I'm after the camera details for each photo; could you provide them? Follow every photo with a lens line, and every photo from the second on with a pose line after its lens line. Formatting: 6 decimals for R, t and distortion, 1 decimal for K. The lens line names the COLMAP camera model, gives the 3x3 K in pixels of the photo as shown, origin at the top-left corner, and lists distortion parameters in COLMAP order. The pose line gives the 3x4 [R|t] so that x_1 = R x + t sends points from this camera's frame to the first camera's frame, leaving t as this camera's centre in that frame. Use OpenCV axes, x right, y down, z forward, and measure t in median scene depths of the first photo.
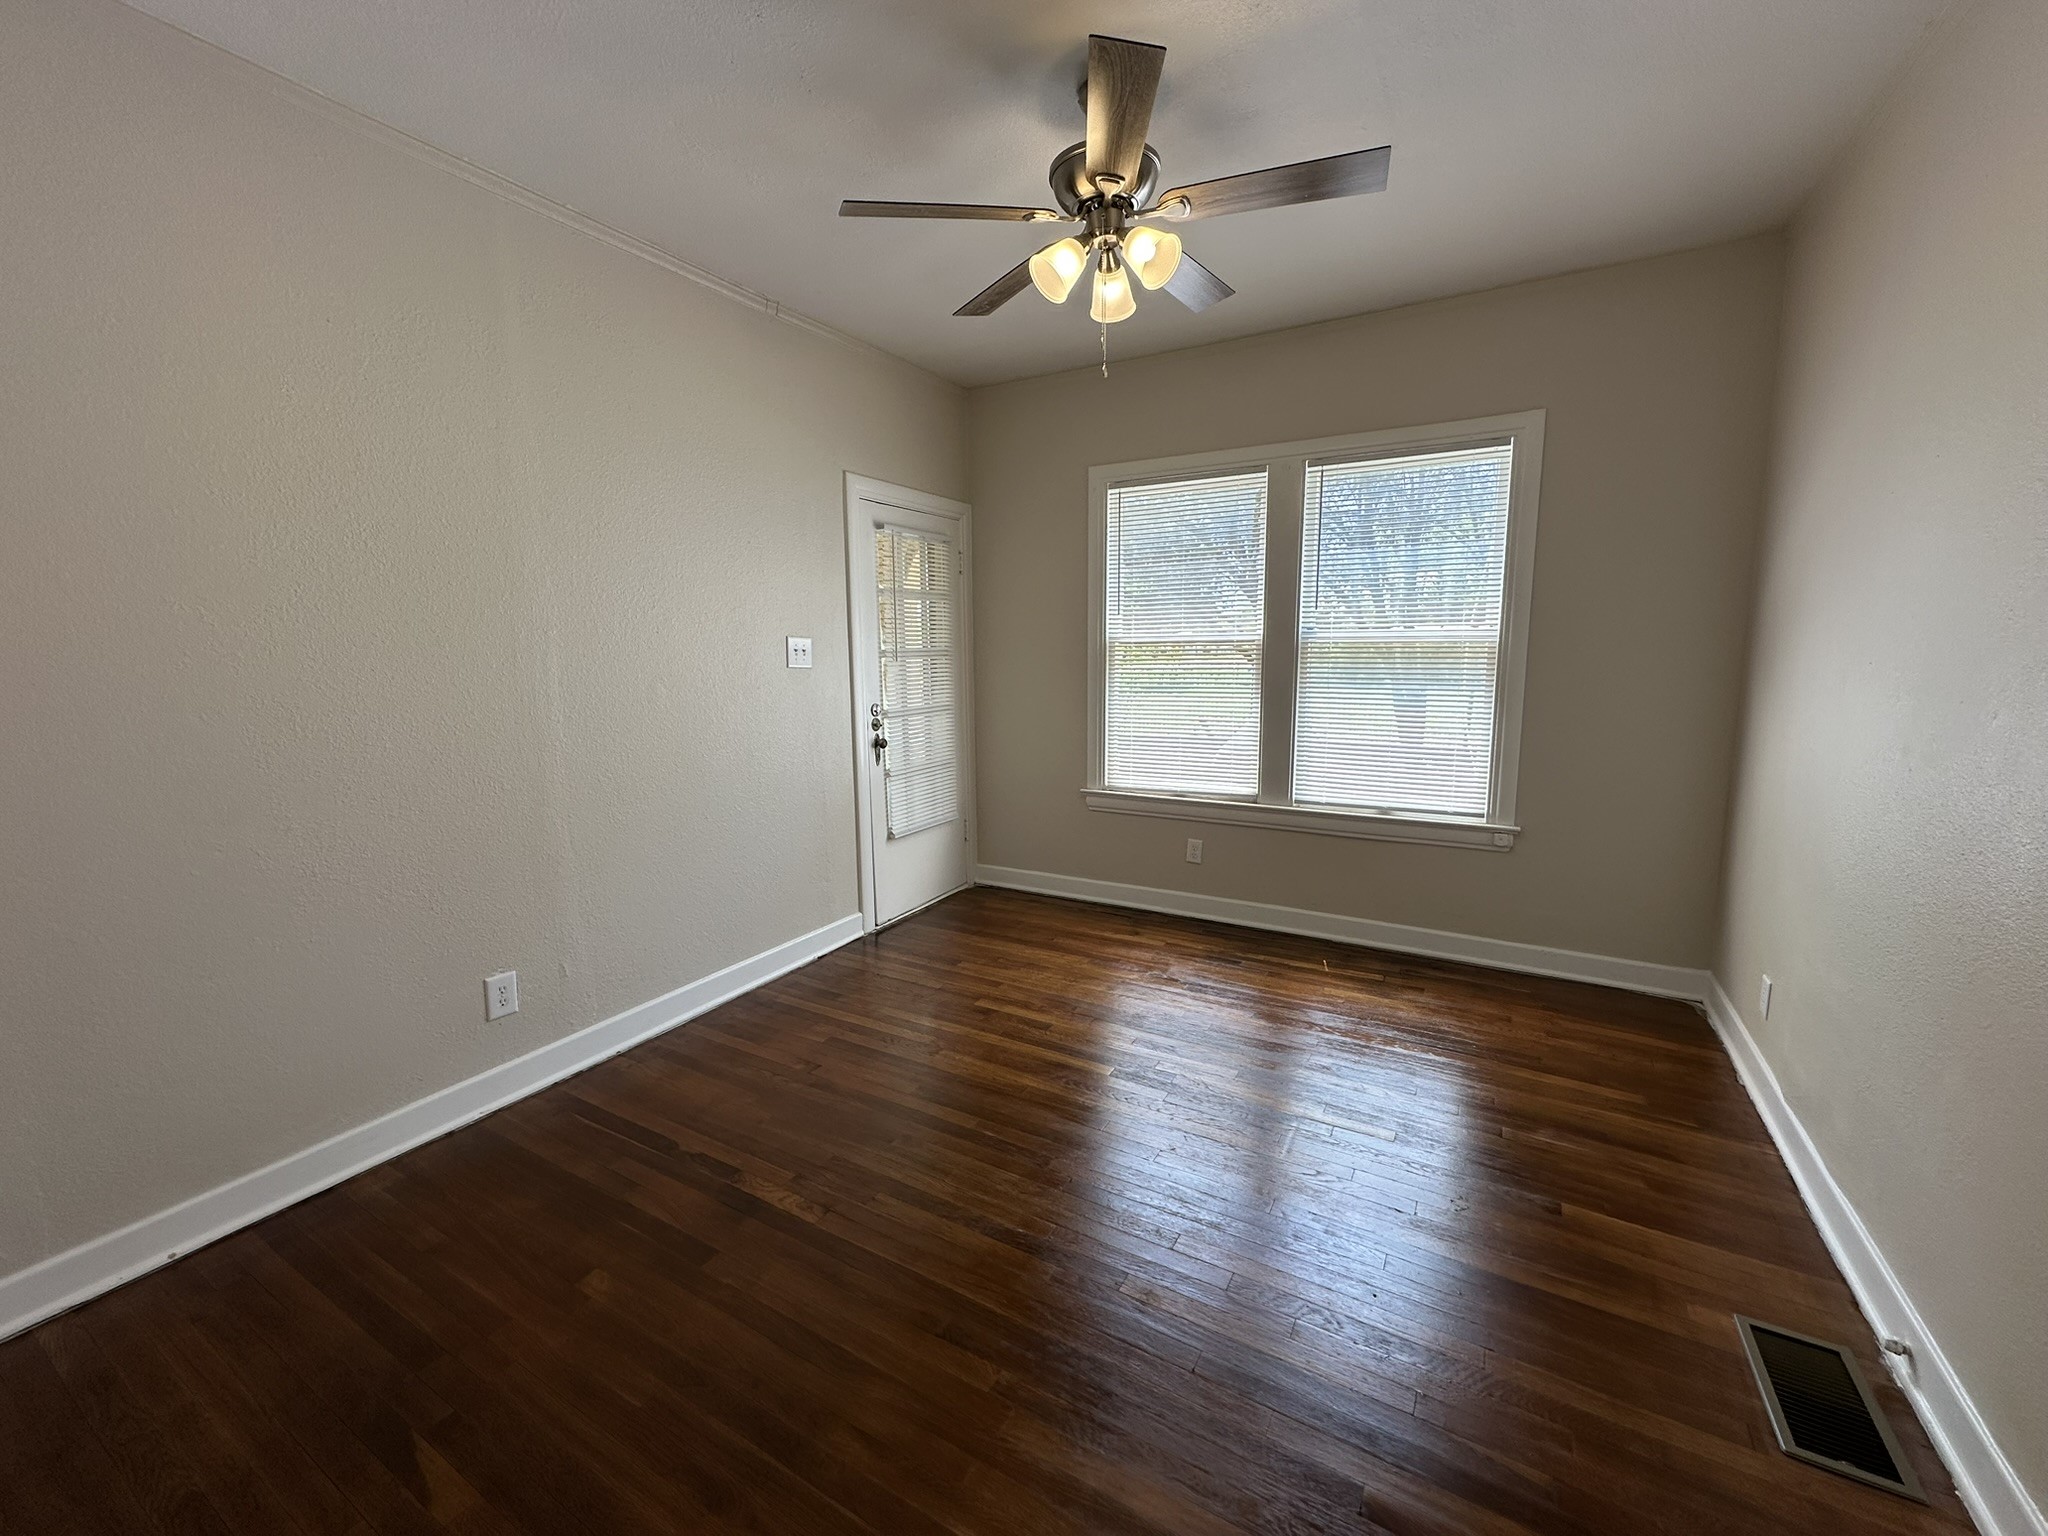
lens RADIAL K [[815.4, 0, 1026.0], [0, 815.4, 763.3], [0, 0, 1]] dist [-0.002220, 0.000165]
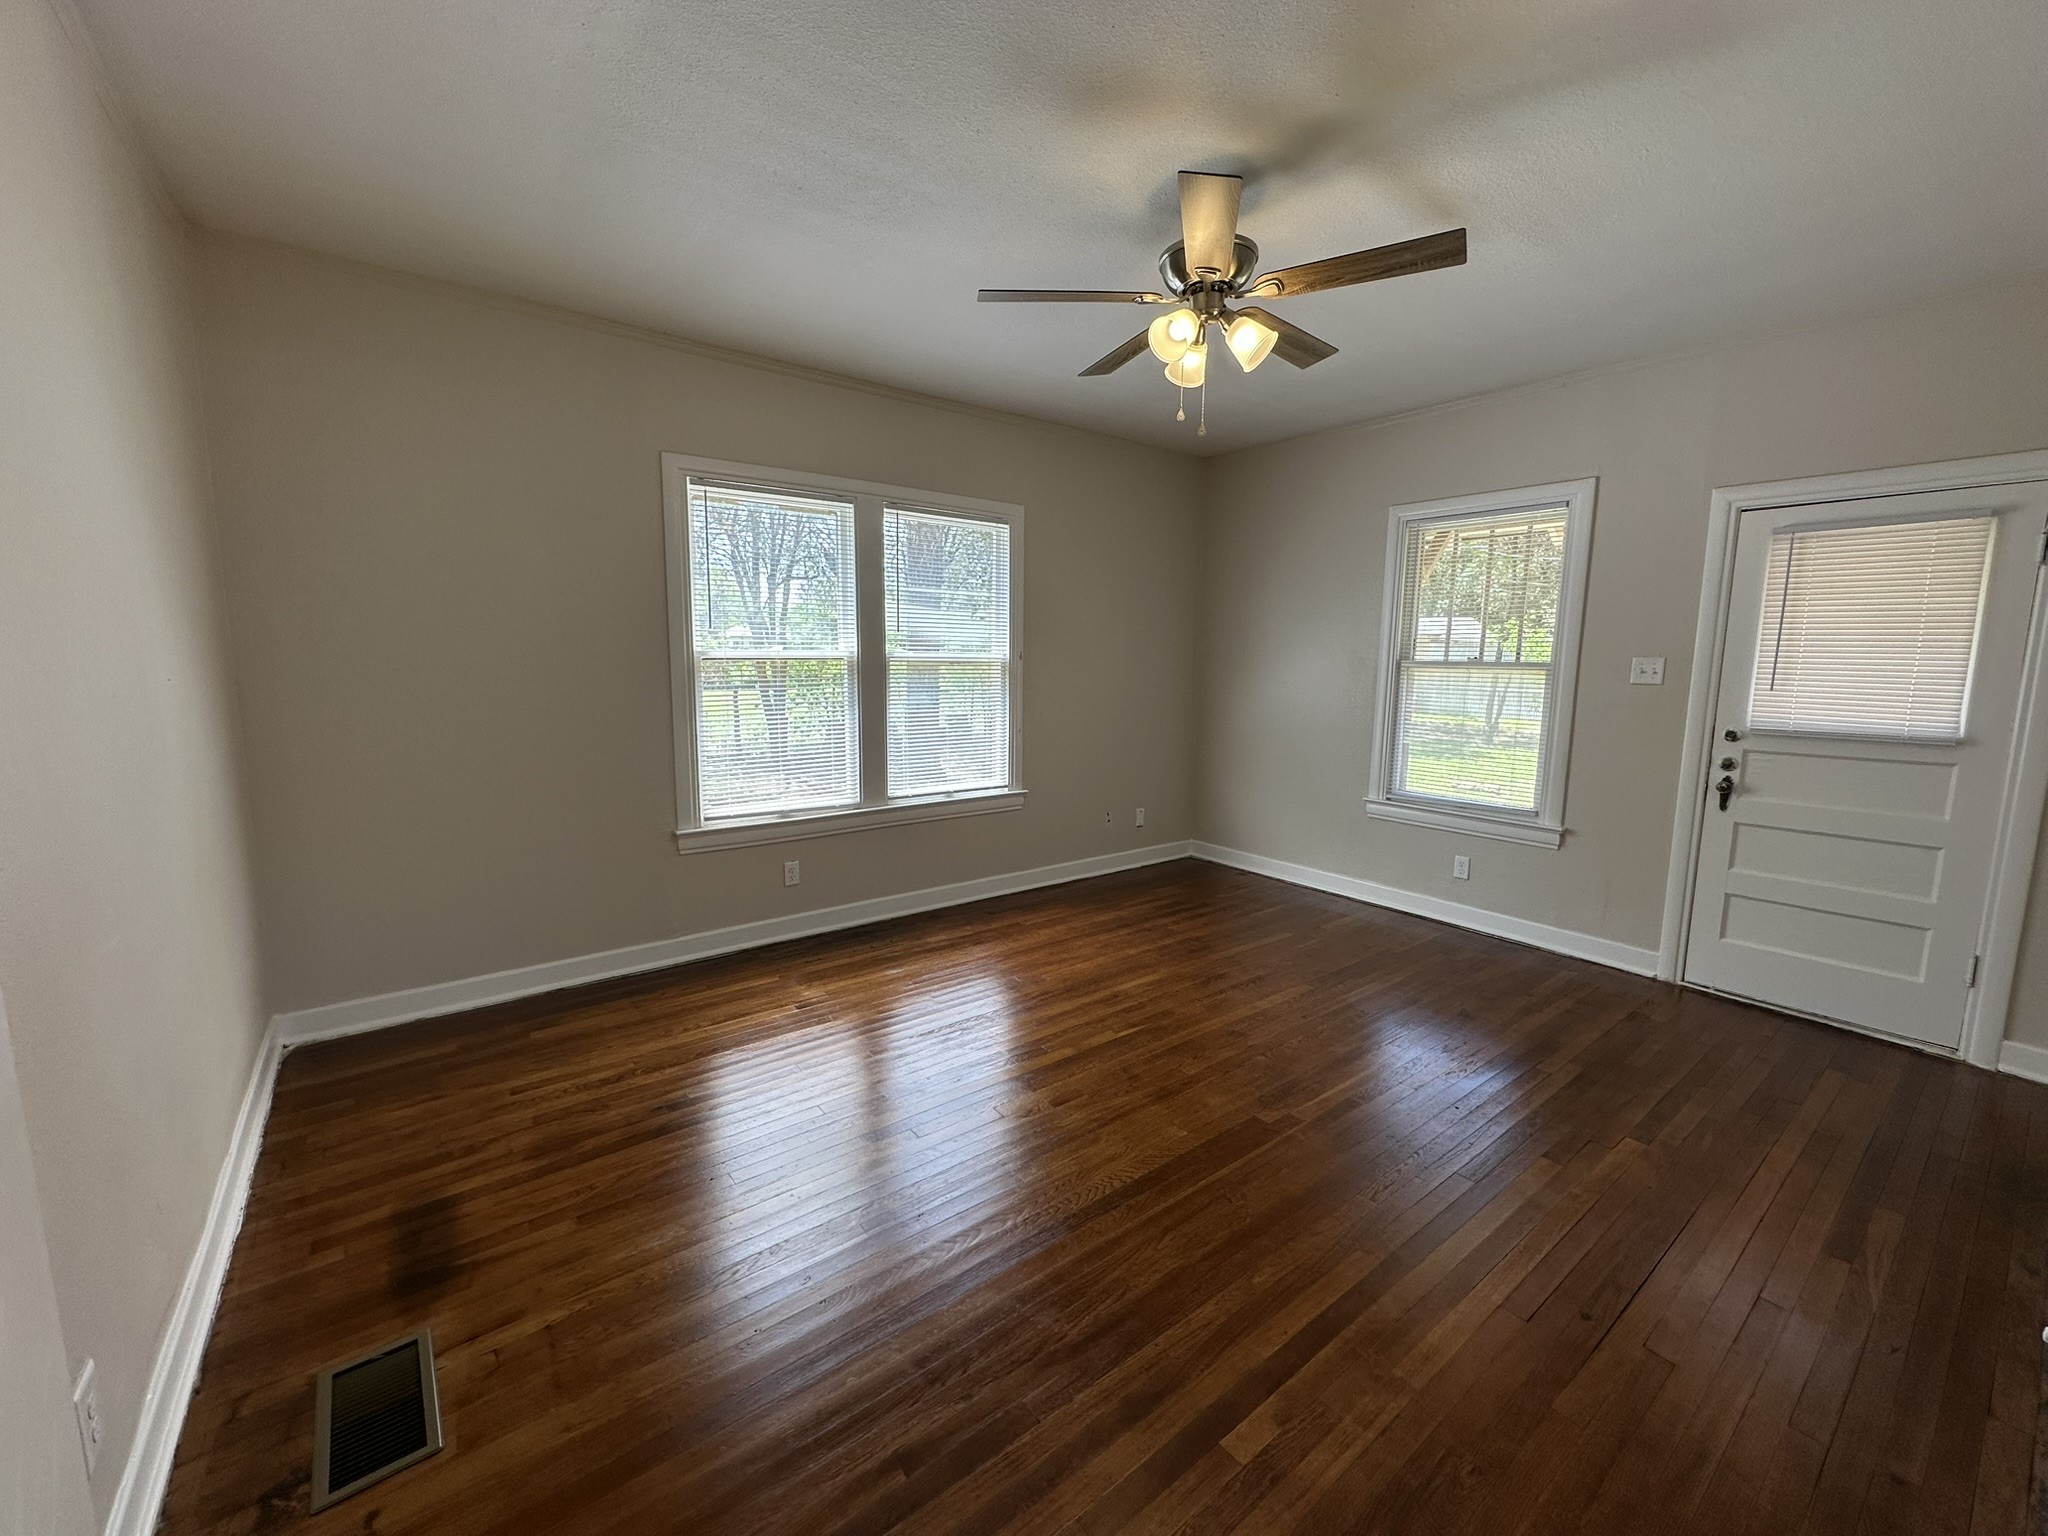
lens RADIAL K [[815.4, 0, 1026.0], [0, 815.4, 763.3], [0, 0, 1]] dist [-0.002220, 0.000165]
pose [[0.379486, -0.106223, 0.919079, -0.636550], [0.122990, 0.990363, 0.063680, -0.053599], [-0.916986, 0.088872, 0.388893, 0.380590]]
